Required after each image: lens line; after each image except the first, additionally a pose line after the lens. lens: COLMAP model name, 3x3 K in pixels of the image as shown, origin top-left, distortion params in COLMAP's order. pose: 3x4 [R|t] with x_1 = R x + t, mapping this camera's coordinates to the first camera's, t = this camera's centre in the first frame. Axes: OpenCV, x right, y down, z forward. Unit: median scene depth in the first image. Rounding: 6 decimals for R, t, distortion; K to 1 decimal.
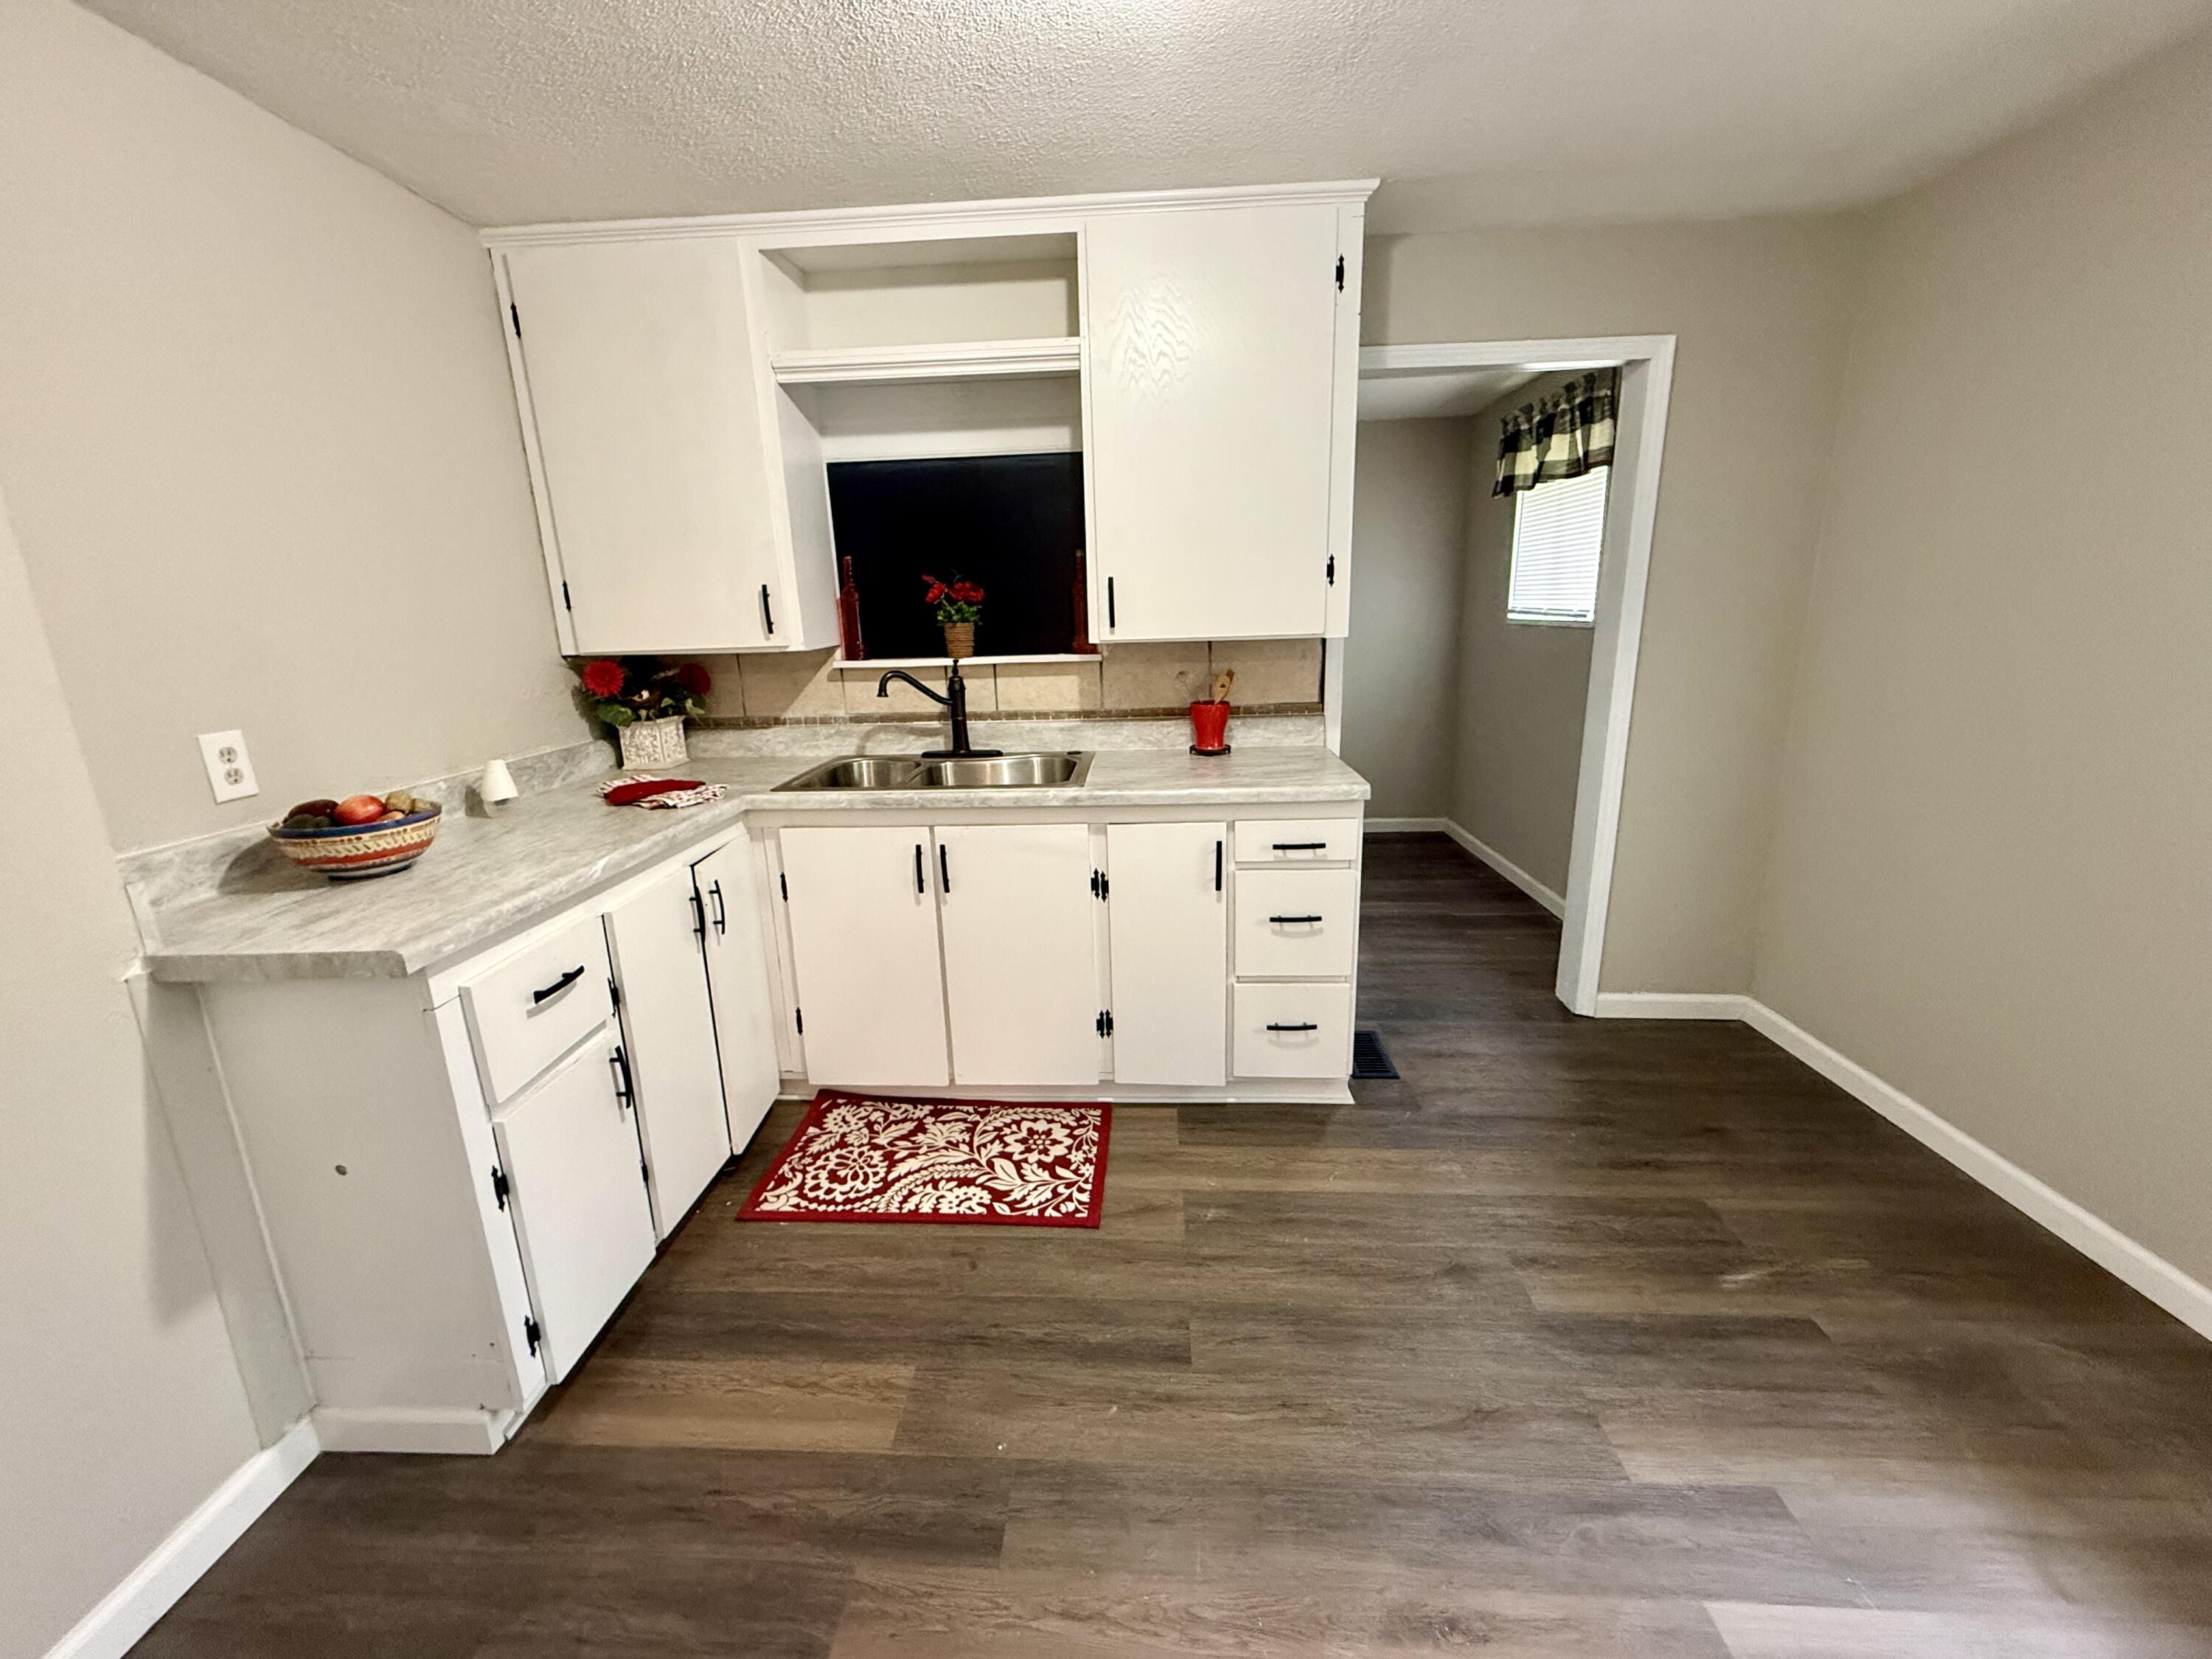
lens RADIAL K [[885.3, 0, 1099.6], [0, 885.3, 824.5], [0, 0, 1]] dist [0.000506, -0.000266]
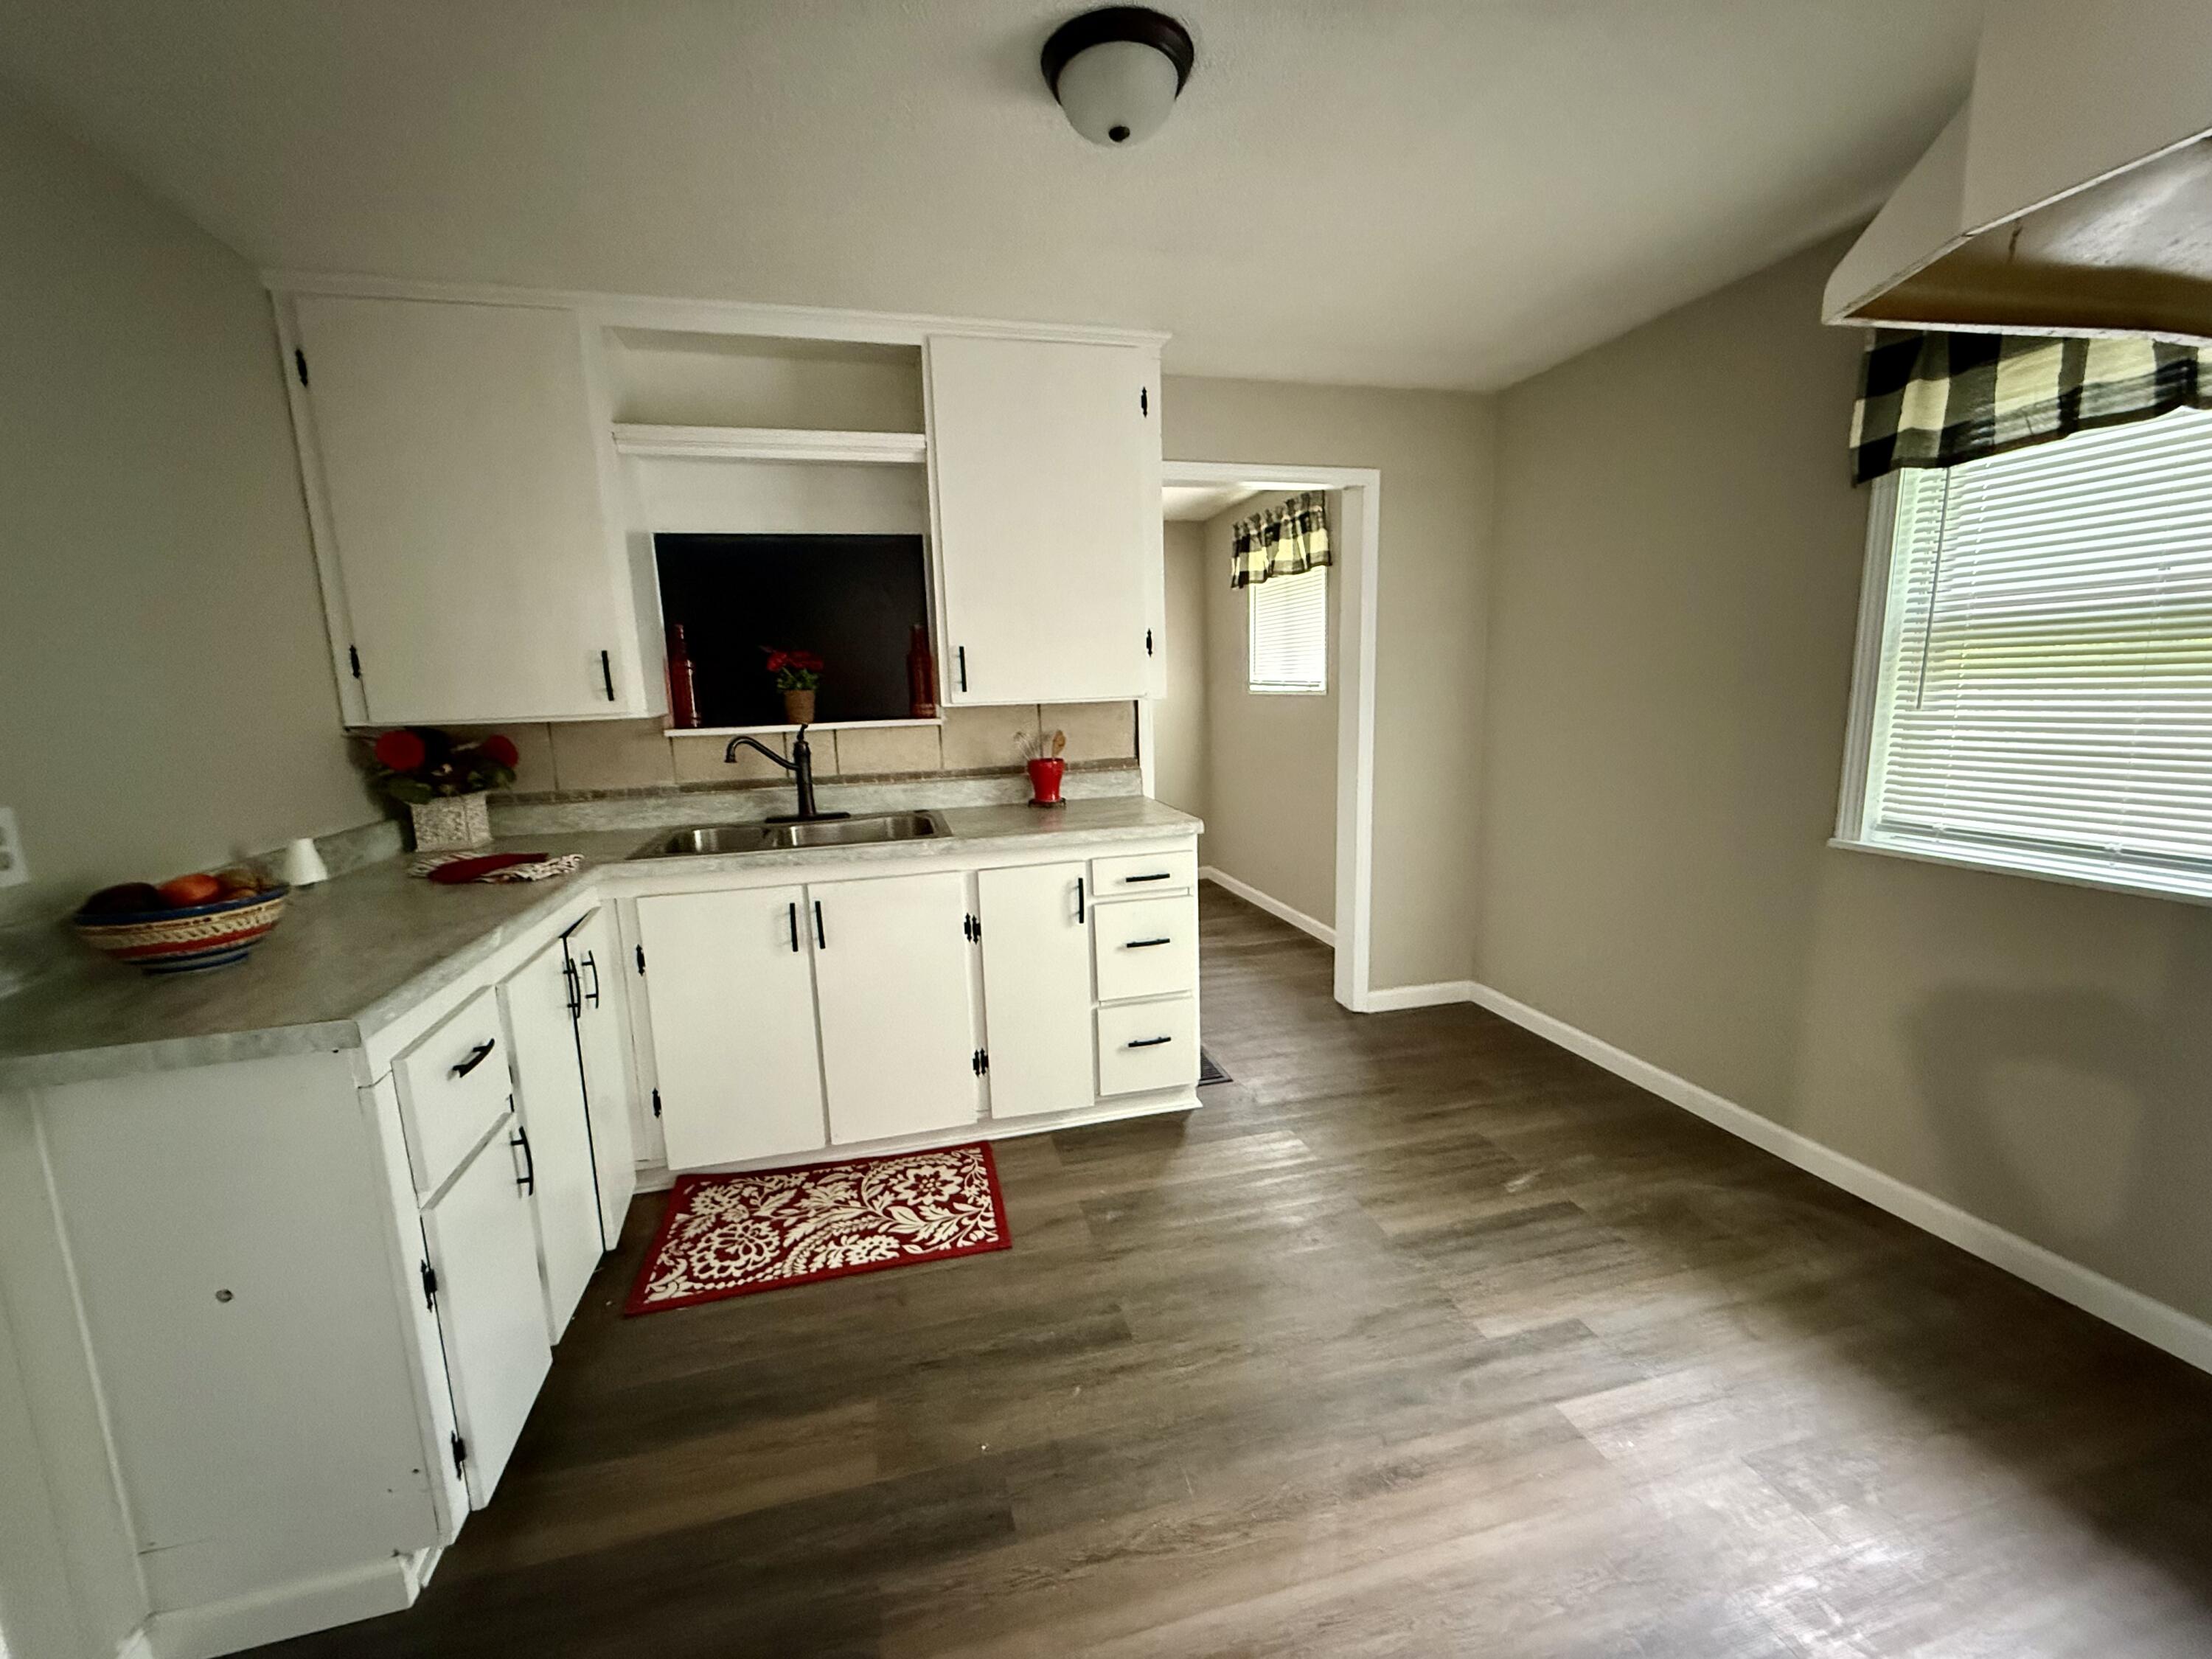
lens RADIAL K [[885.3, 0, 1100.7], [0, 885.3, 824.0], [0, 0, 1]] dist [0.000506, -0.000266]
pose [[0.952822, -0.049824, 0.299412, -0.179889], [0.076716, 0.993939, -0.078736, 0.042582], [-0.293675, 0.097991, 0.950870, -0.078785]]
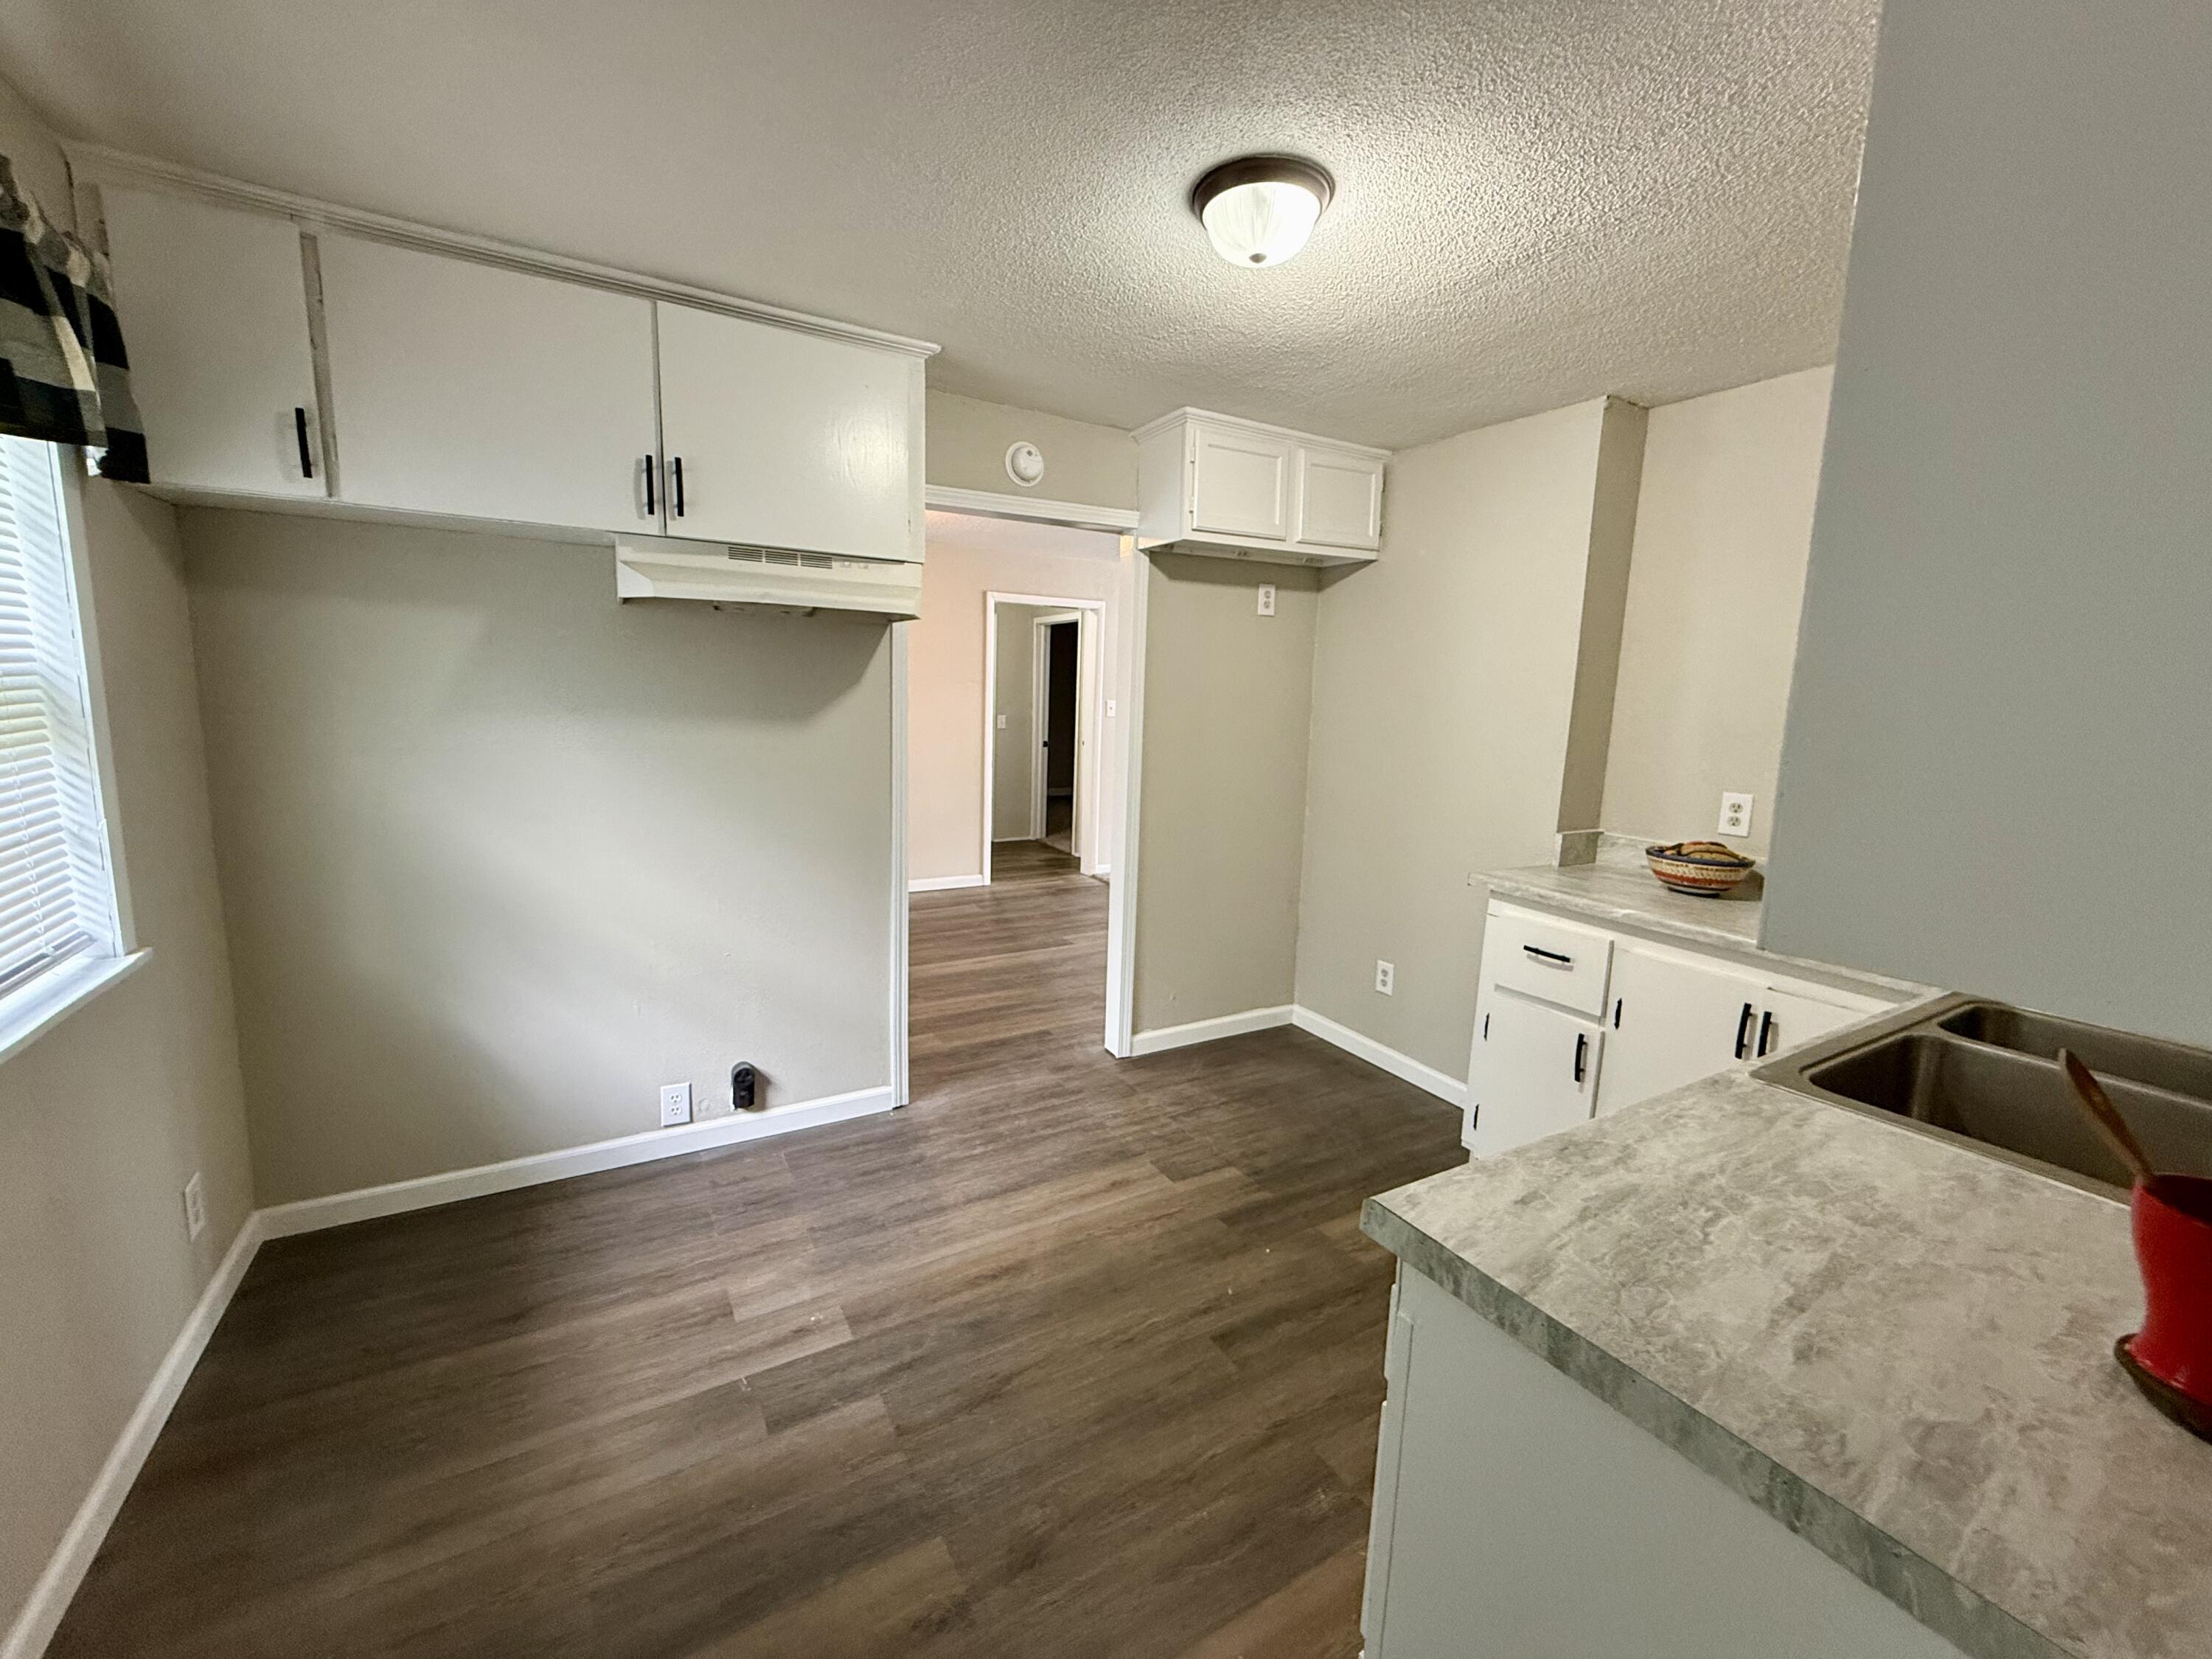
lens RADIAL K [[885.3, 0, 1101.8], [0, 885.3, 824.2], [0, 0, 1]] dist [0.000506, -0.000266]
pose [[-0.832769, 0.082565, -0.547430, 0.639734], [-0.143632, 0.922737, 0.357668, -0.346704], [0.534664, 0.376484, -0.756567, 1.212196]]
